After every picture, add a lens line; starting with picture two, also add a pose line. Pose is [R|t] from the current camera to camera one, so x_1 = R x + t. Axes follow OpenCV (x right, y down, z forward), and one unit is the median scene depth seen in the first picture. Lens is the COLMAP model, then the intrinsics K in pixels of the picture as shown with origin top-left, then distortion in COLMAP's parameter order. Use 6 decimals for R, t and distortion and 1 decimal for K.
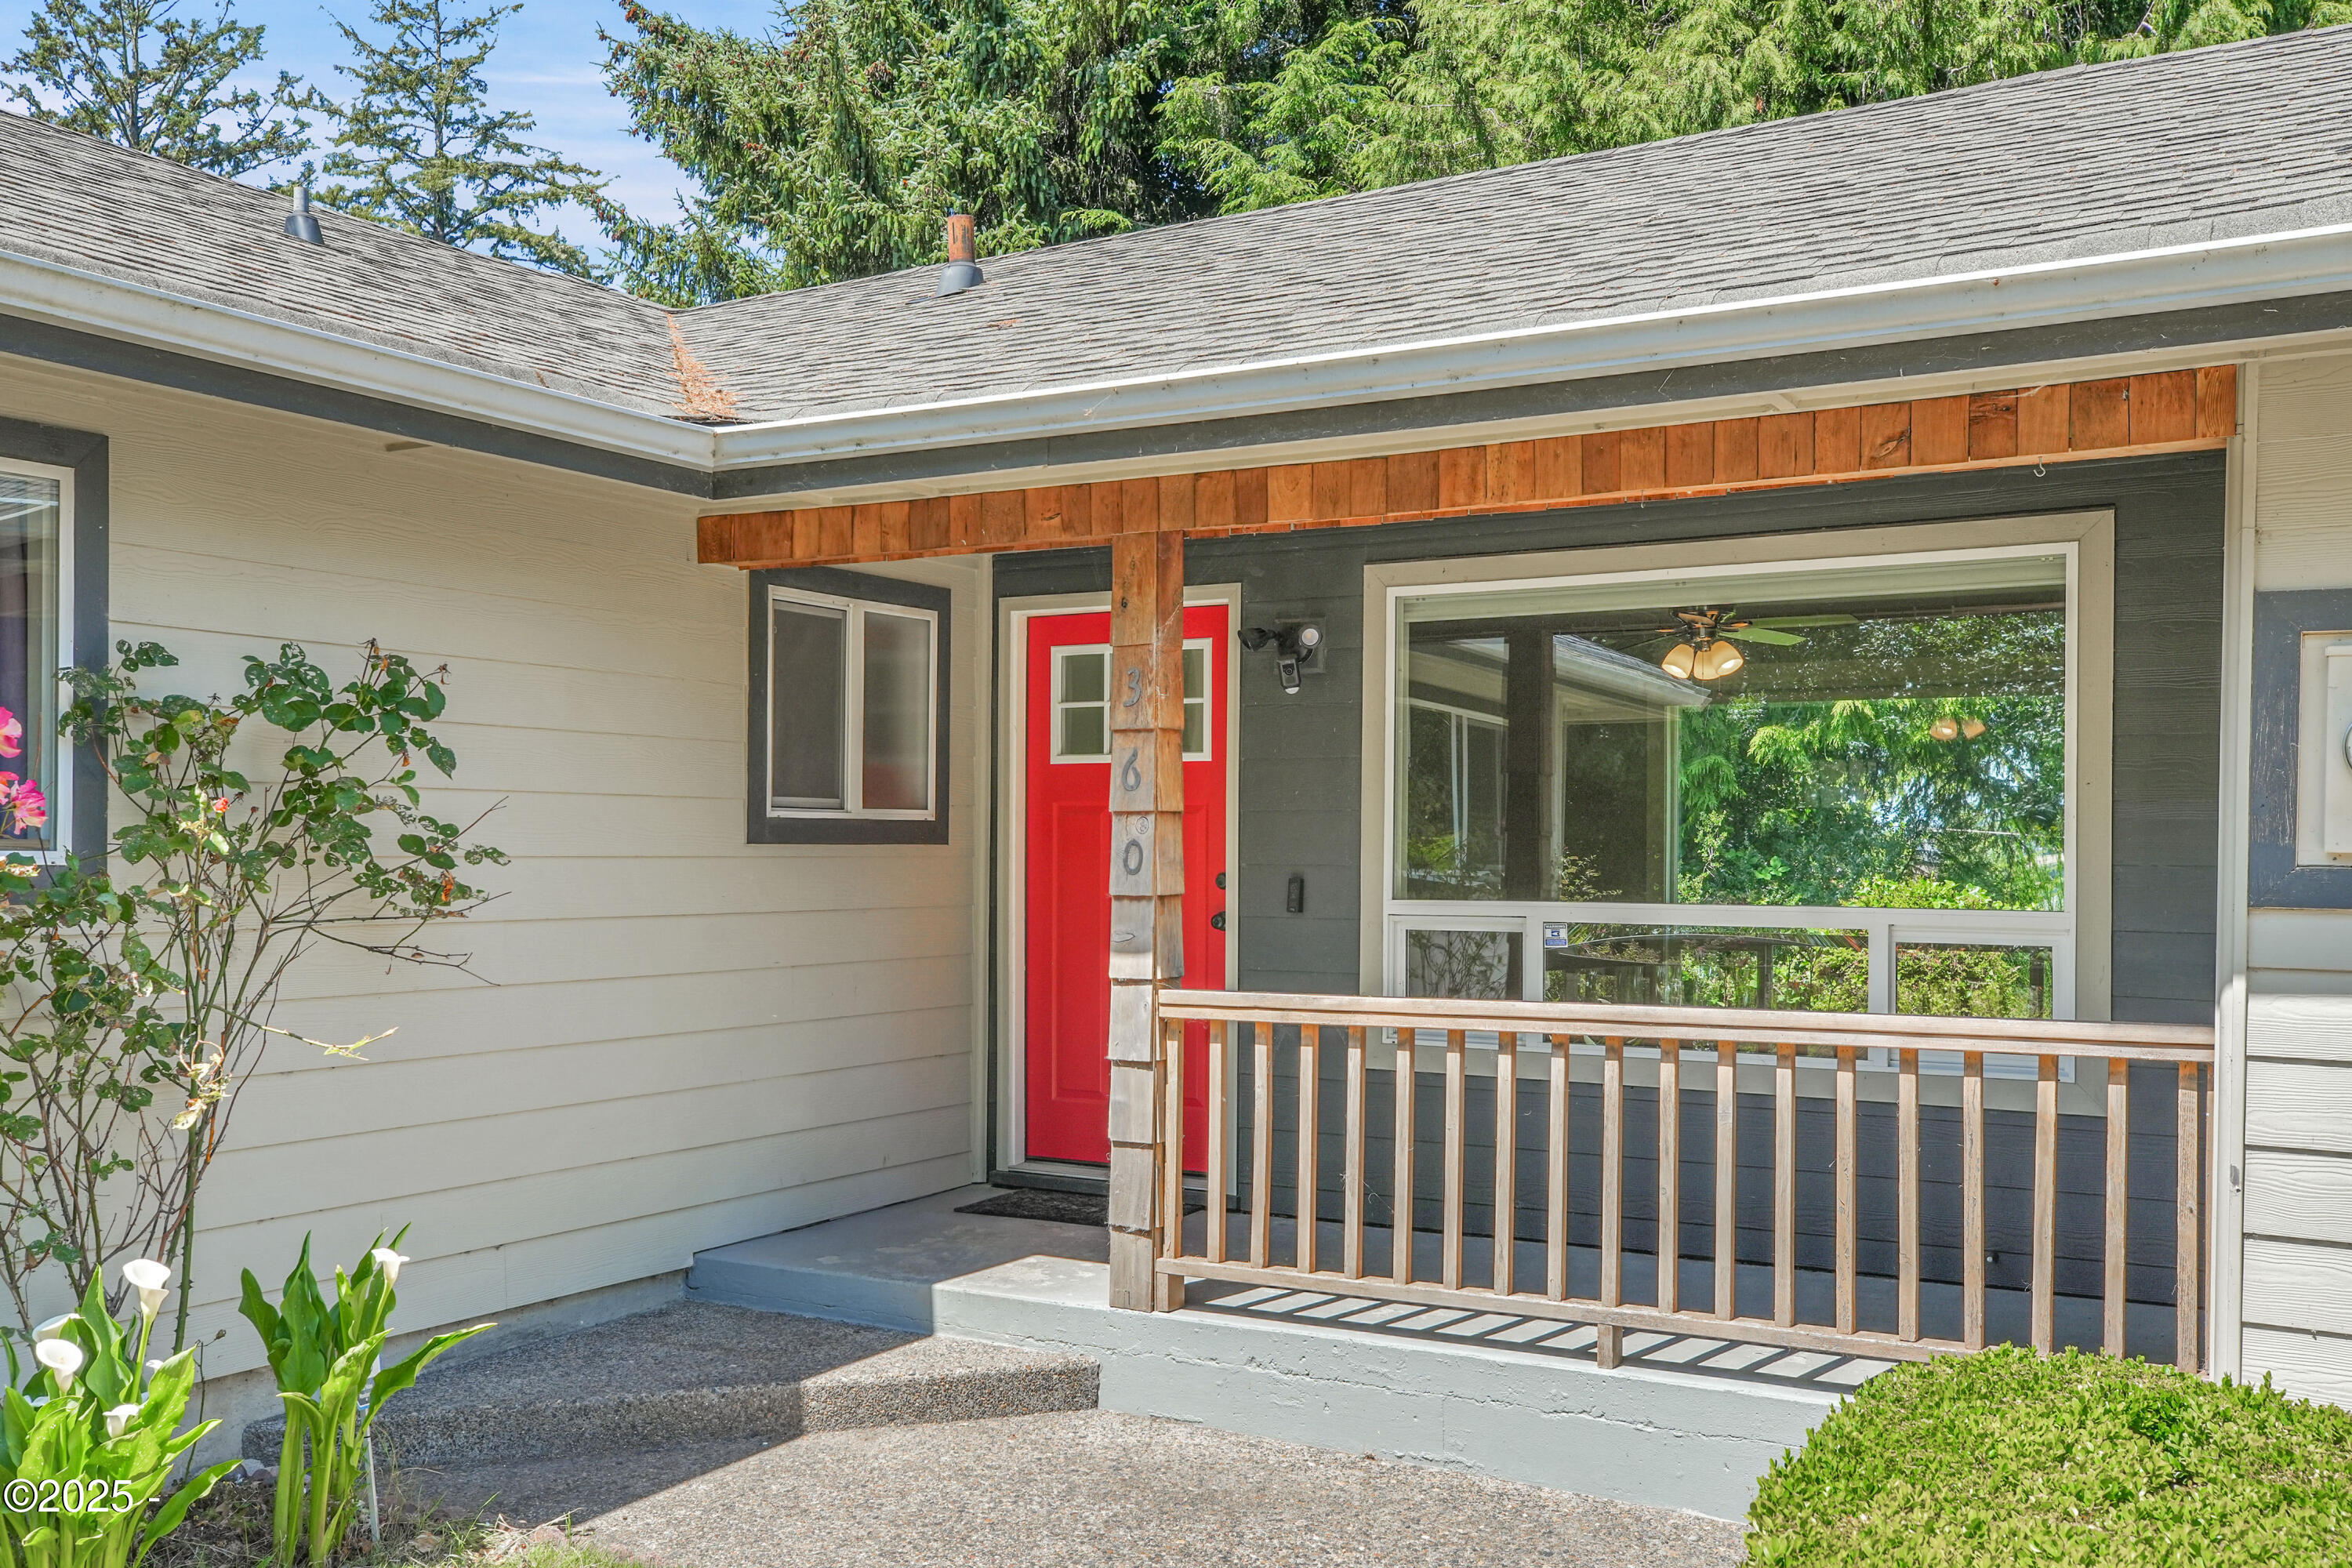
lens RADIAL K [[2138.3, 0, 1176.0], [0, 2138.3, 859.5], [0, 0, 1]] dist [0.004215, 0.002190]
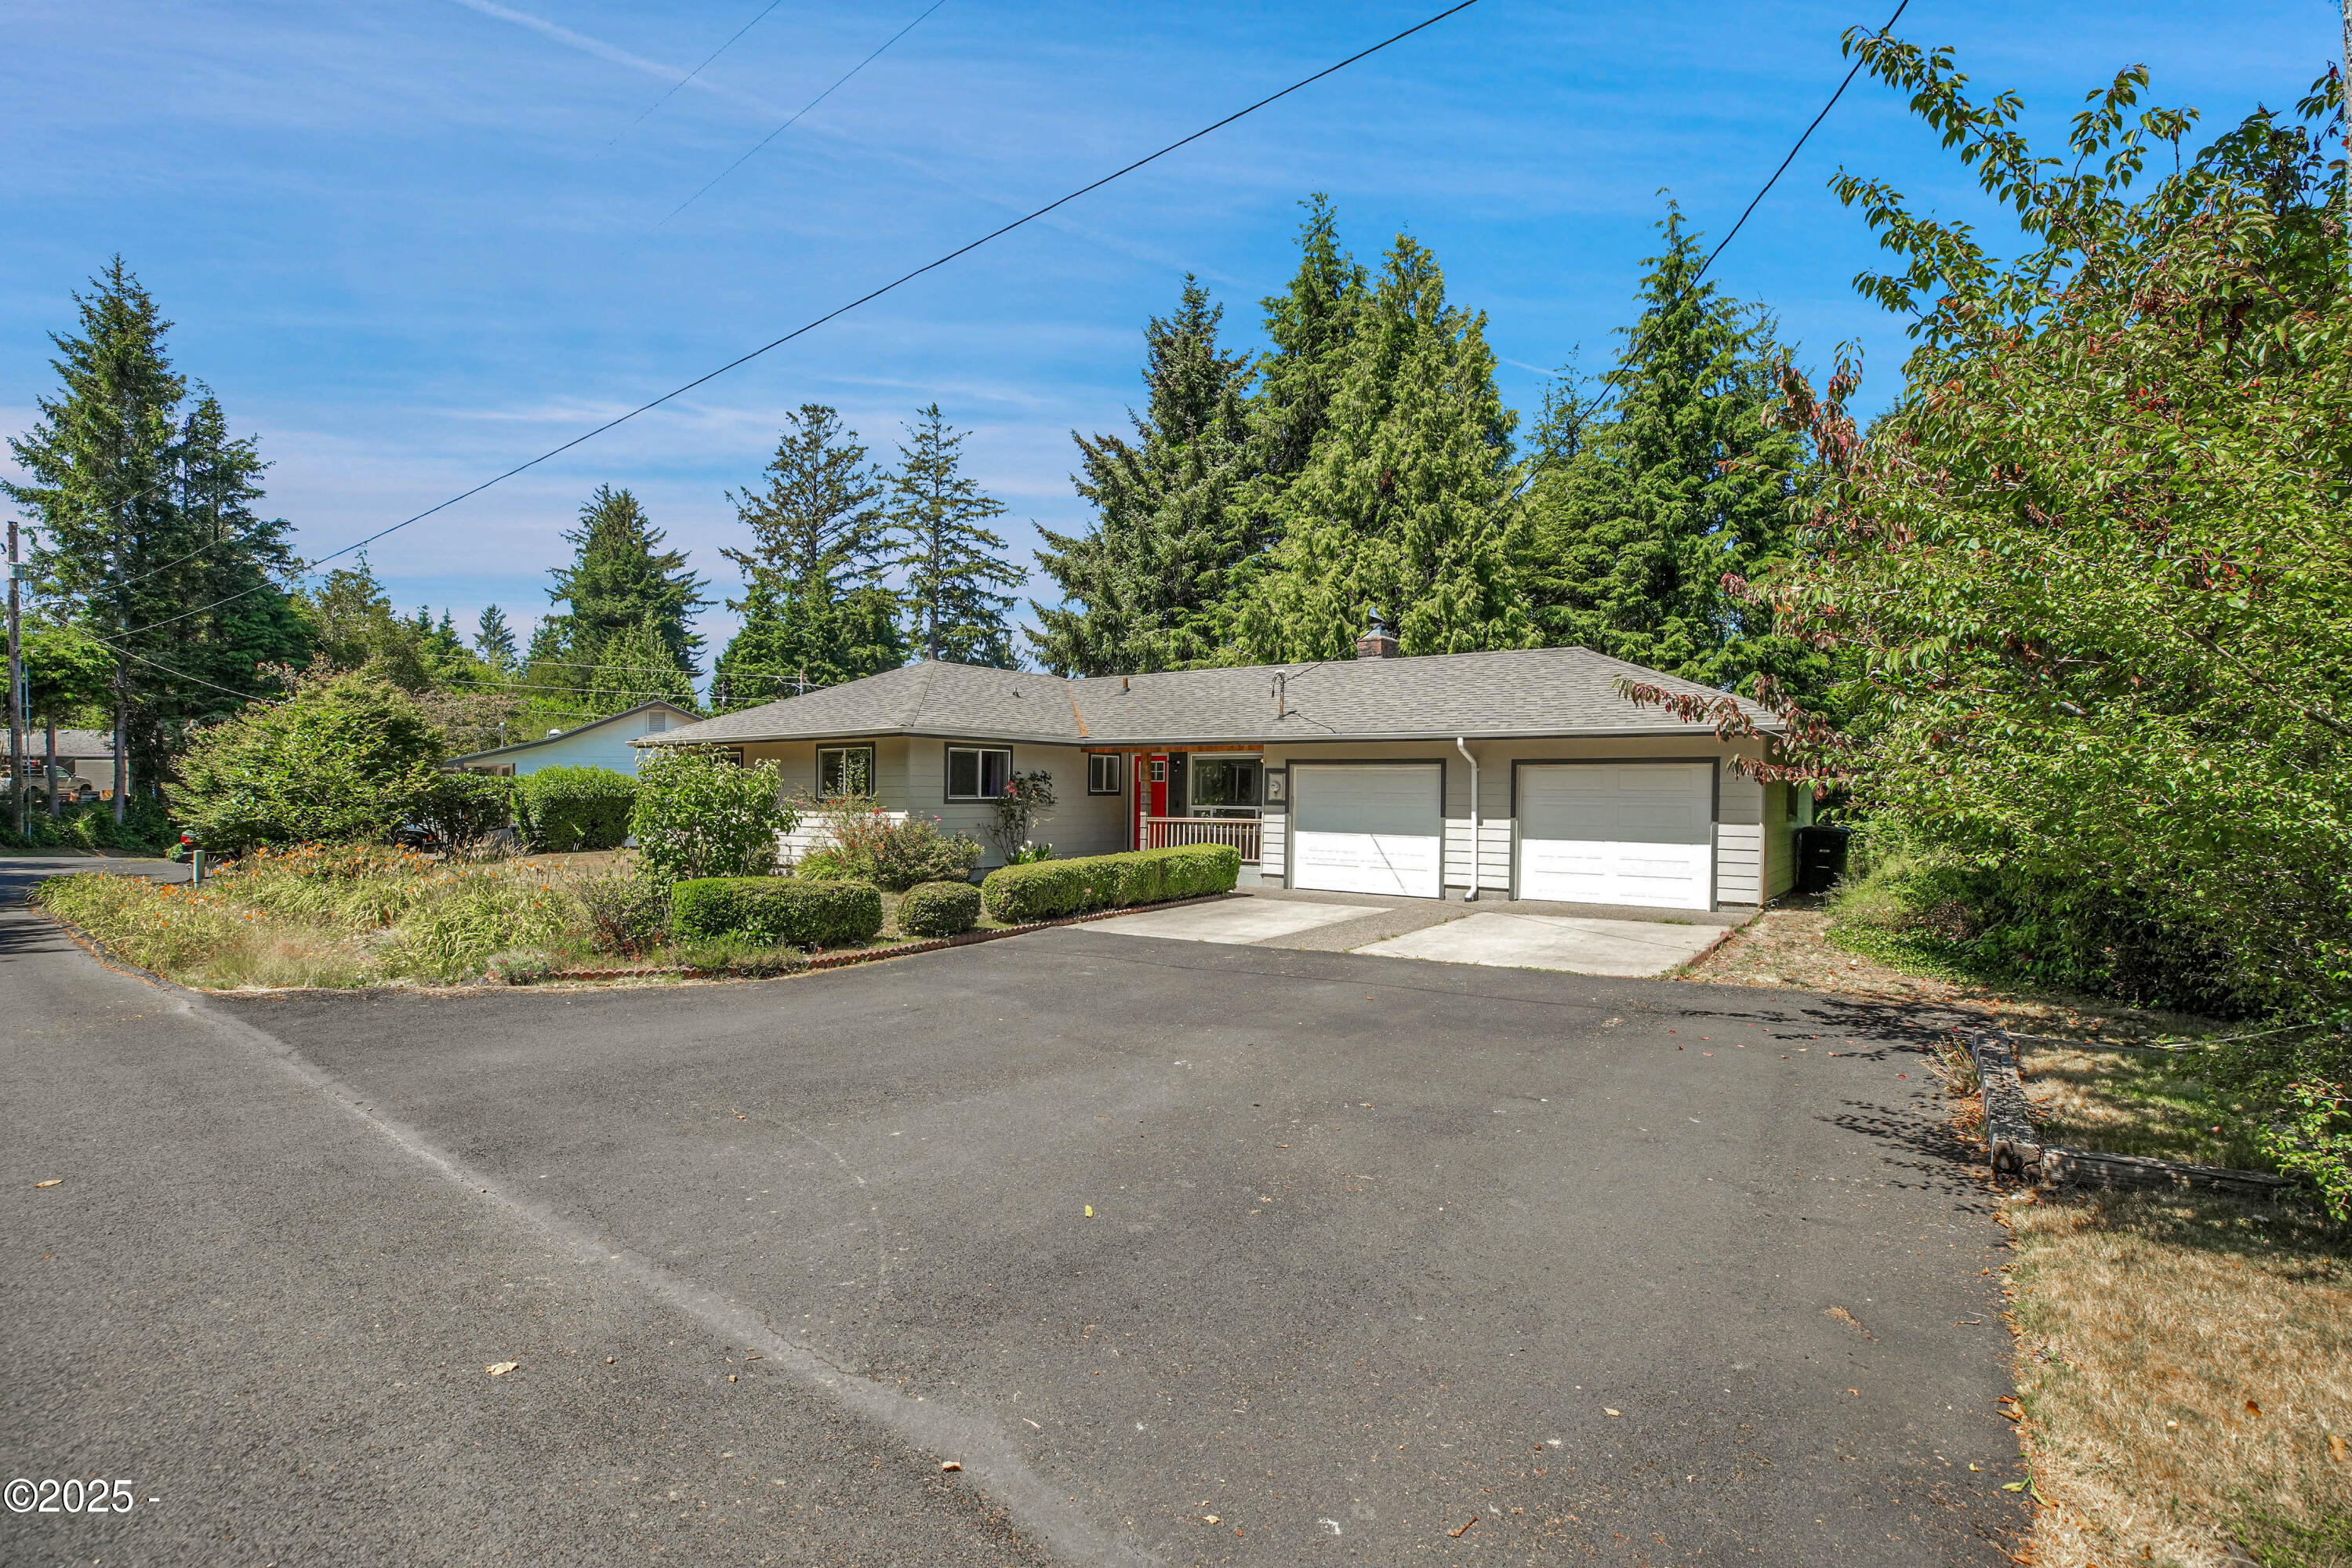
lens RADIAL K [[1089.2, 0, 1165.3], [0, 1089.2, 787.6], [0, 0, 1]] dist [-0.045406, 0.012965]
pose [[0.994923, 0.000237, -0.100642, 0.027112], [-0.000958, 0.999974, -0.007114, -0.000627], [0.100638, 0.007174, 0.994897, -0.168660]]
